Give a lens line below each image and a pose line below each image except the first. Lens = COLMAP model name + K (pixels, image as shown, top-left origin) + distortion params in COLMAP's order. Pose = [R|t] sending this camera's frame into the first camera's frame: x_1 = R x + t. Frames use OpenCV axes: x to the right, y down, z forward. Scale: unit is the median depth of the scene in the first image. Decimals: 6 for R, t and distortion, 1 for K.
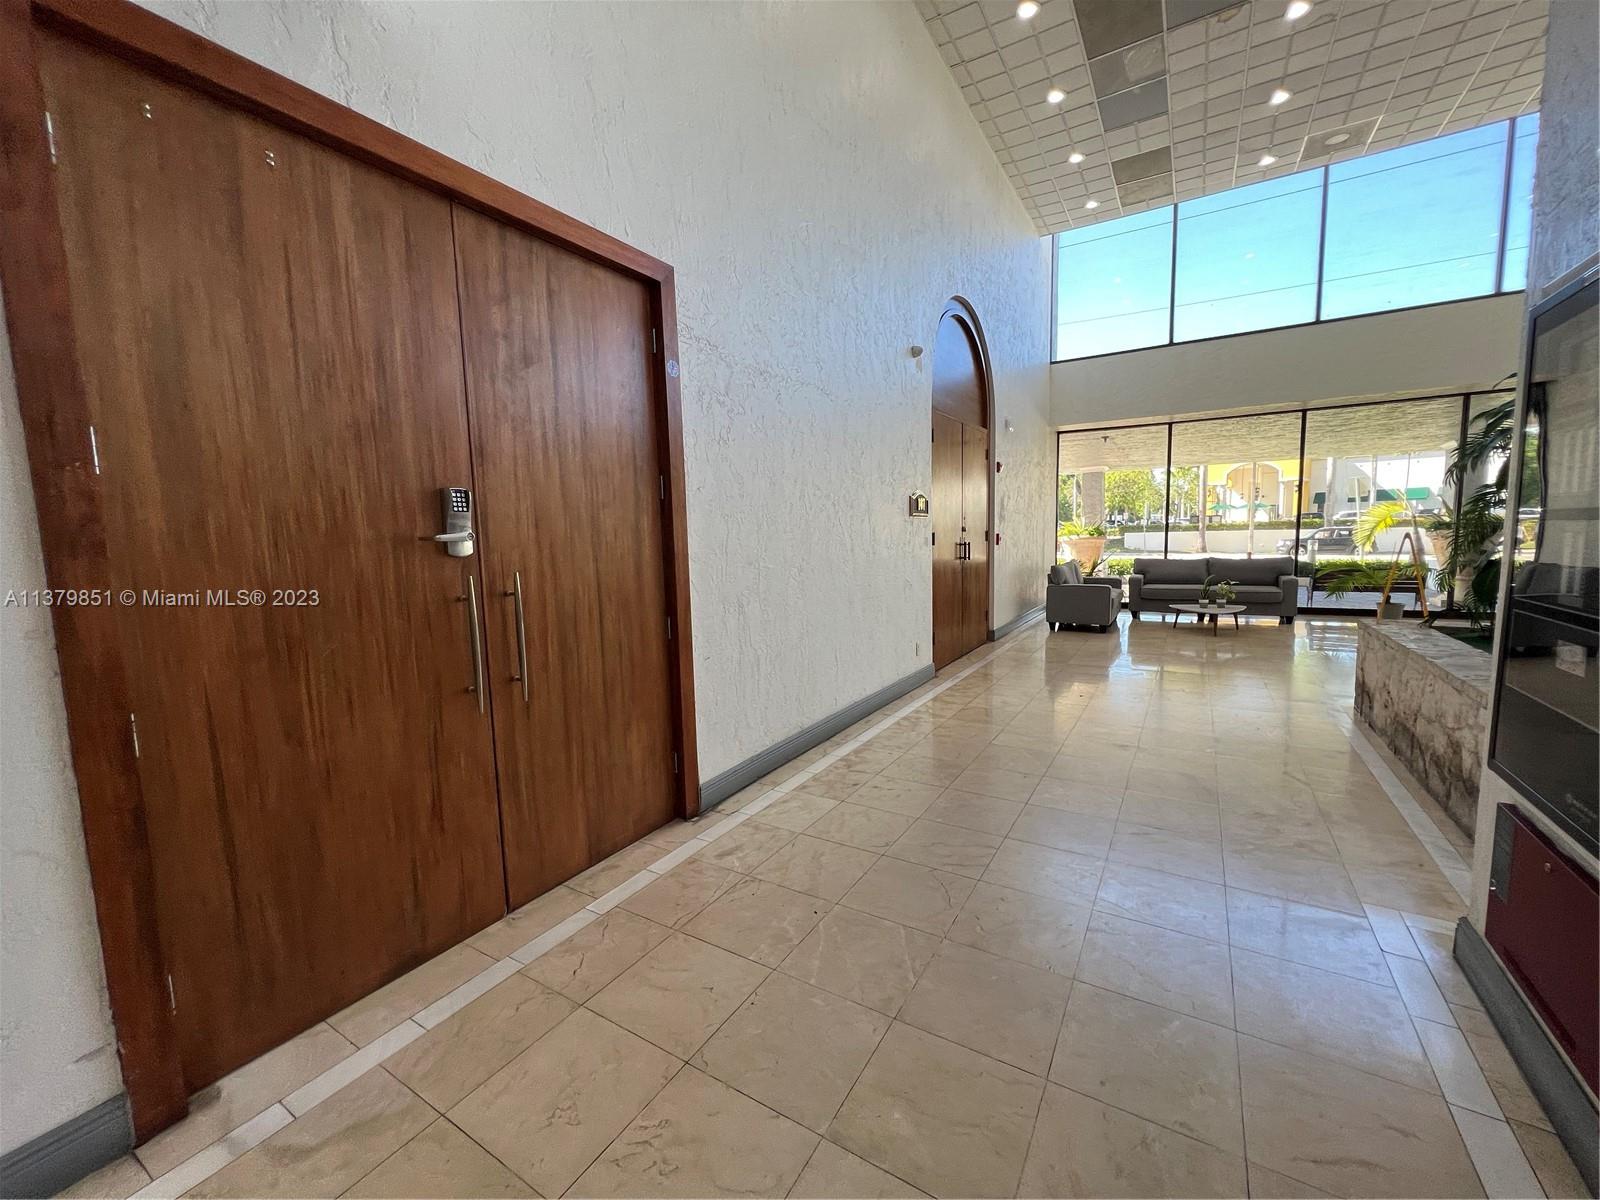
lens RADIAL K [[644.7, 0, 793.9], [0, 644.7, 598.1], [0, 0, 1]] dist [-0.004316, 0.001111]
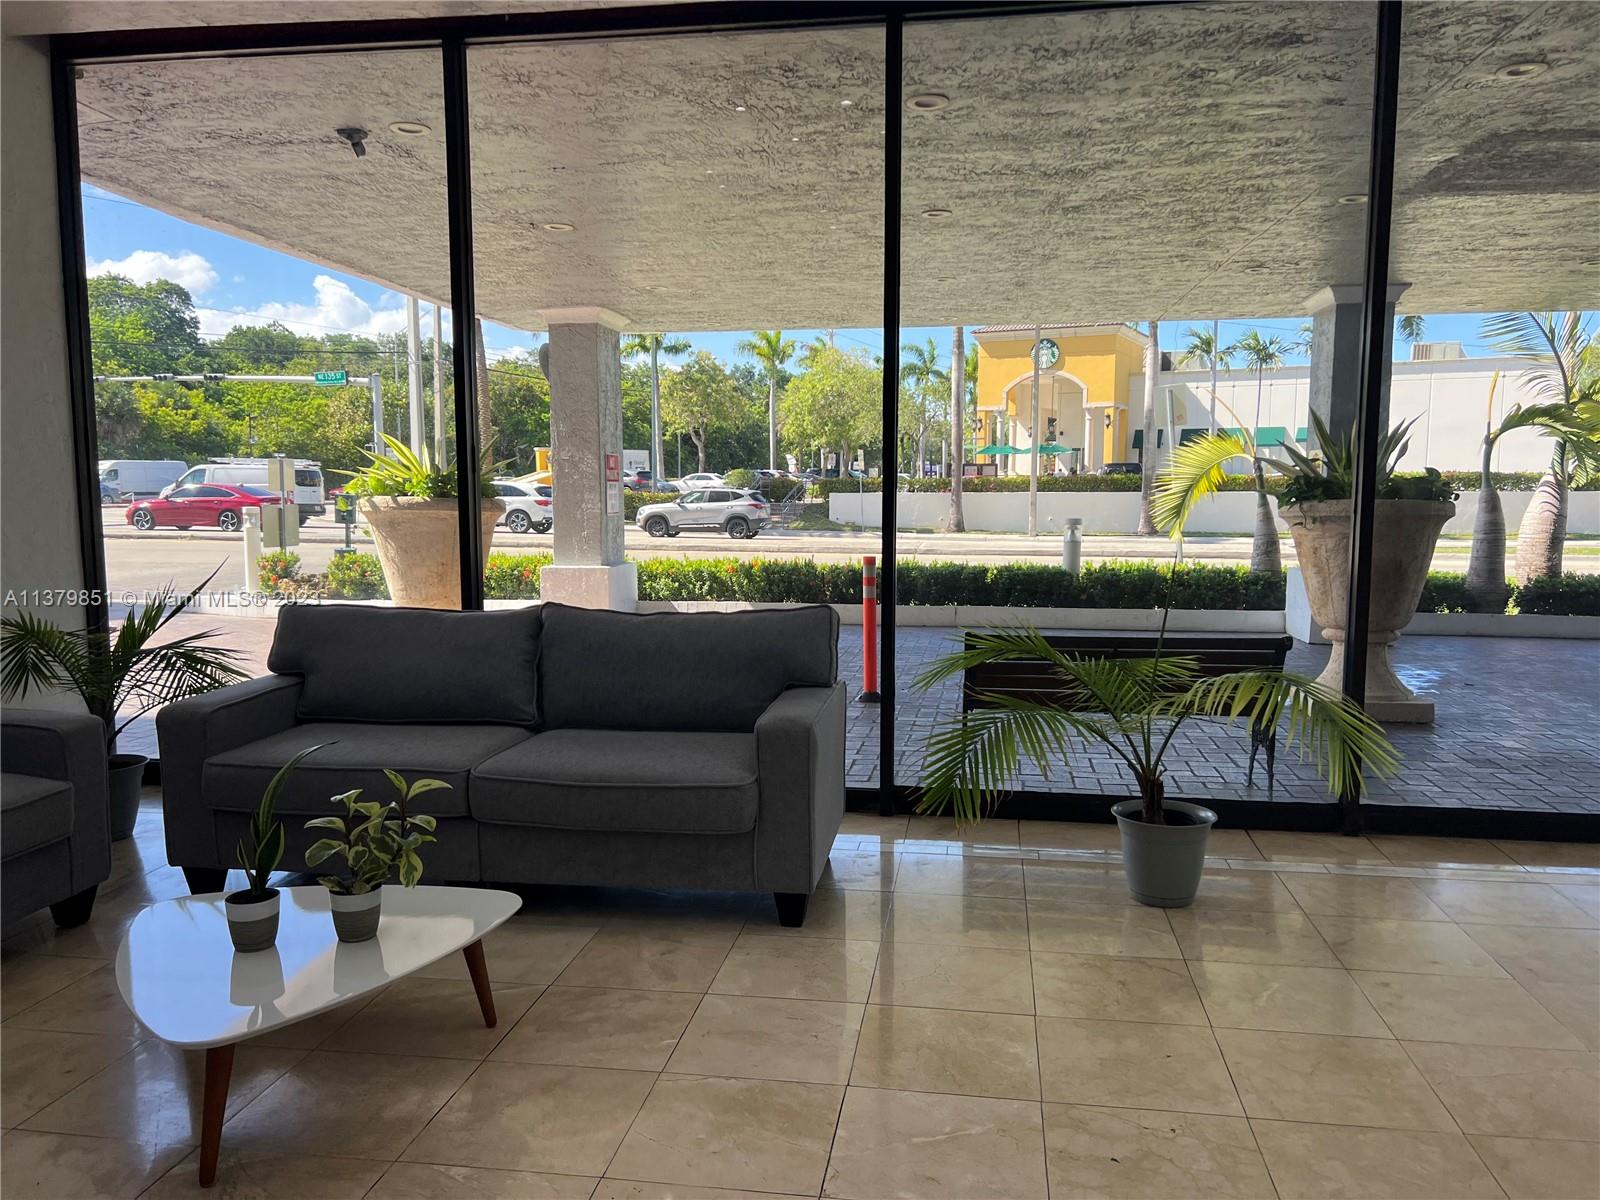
lens RADIAL K [[1222.4, 0, 802.7], [0, 1222.4, 603.3], [0, 0, 1]] dist [-0.004076, -0.000768]
pose [[0.920212, -0.015171, 0.391127, 0.124956], [0.016936, 0.999856, -0.001063, -0.013790], [-0.391054, 0.007603, 0.920336, 0.126462]]
